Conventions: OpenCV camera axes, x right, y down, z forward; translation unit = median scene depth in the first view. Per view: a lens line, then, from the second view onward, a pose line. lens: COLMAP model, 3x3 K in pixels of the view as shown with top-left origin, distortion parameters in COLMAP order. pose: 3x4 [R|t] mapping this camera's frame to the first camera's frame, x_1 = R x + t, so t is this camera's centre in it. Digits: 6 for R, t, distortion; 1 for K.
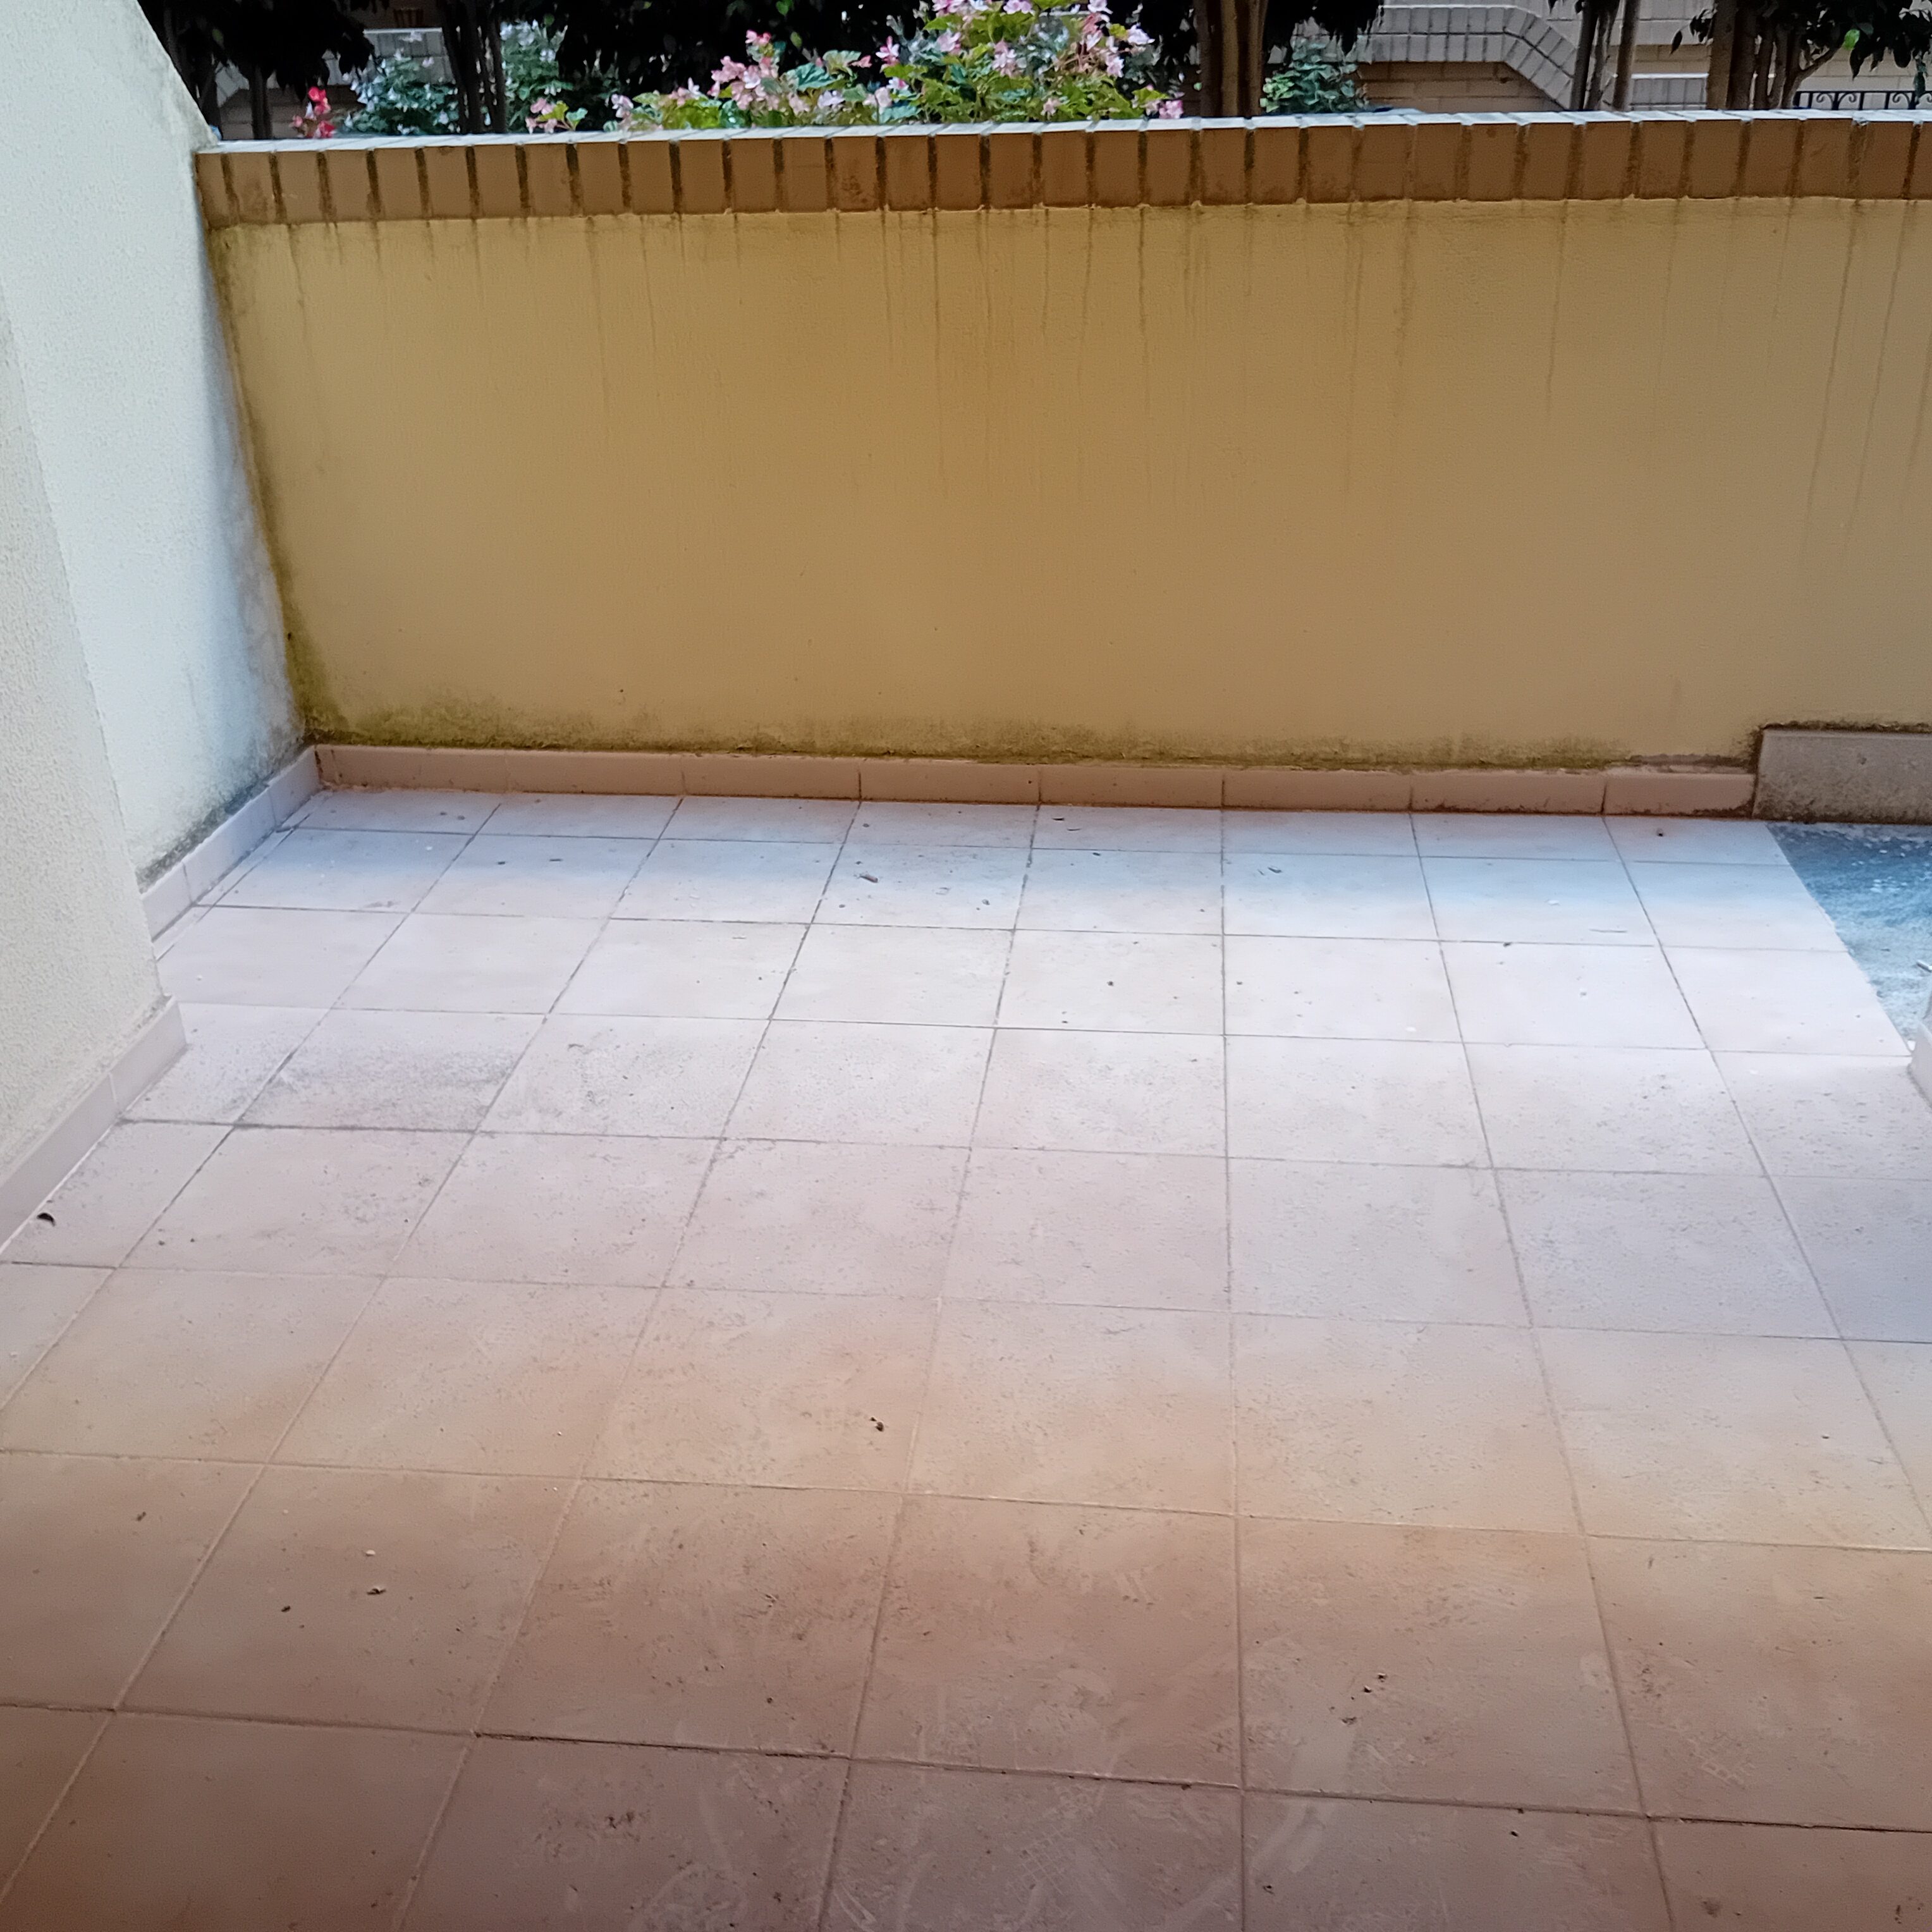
lens RADIAL K [[2002.1, 0, 980.1], [0, 2002.1, 985.4], [0, 0, 1]] dist [0.130126, -0.316511]
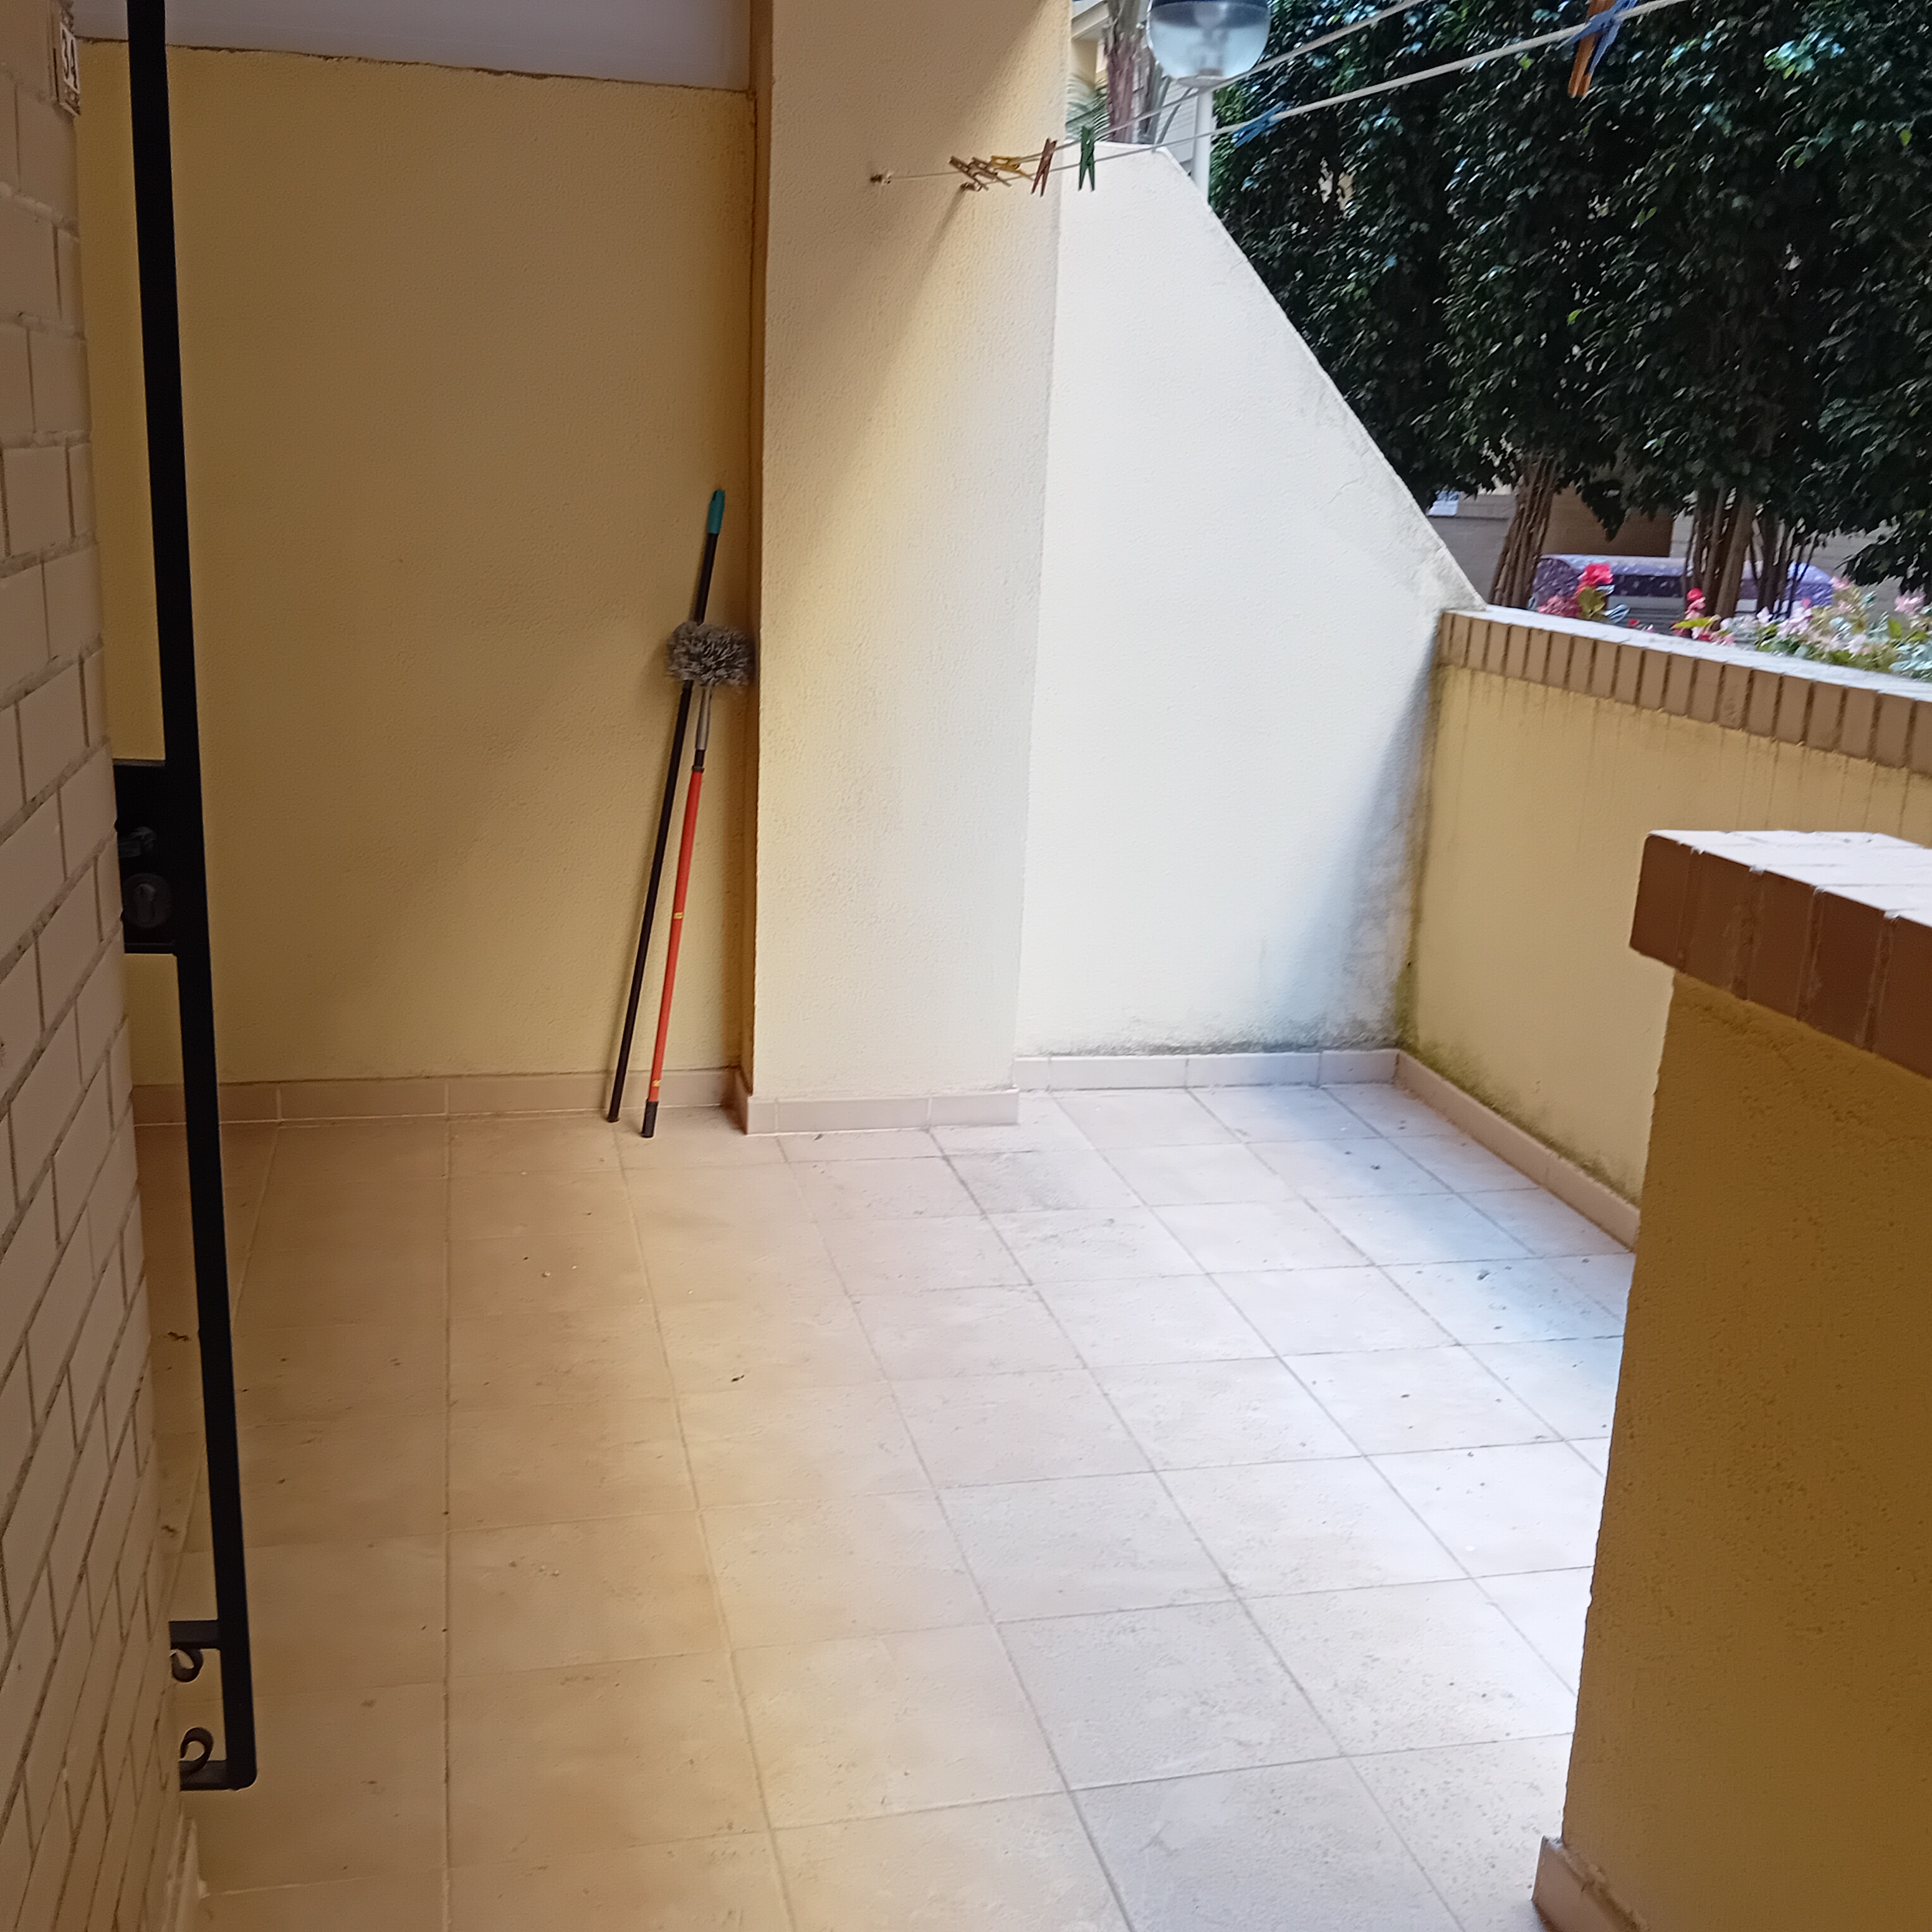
lens RADIAL K [[2002.1, 0, 980.1], [0, 2002.1, 985.4], [0, 0, 1]] dist [0.130126, -0.316511]
pose [[0.336064, 0.282471, -0.898483, 0.808468], [-0.478483, 0.872893, 0.095457, -0.168049], [0.811243, 0.397829, 0.428506, 0.251563]]
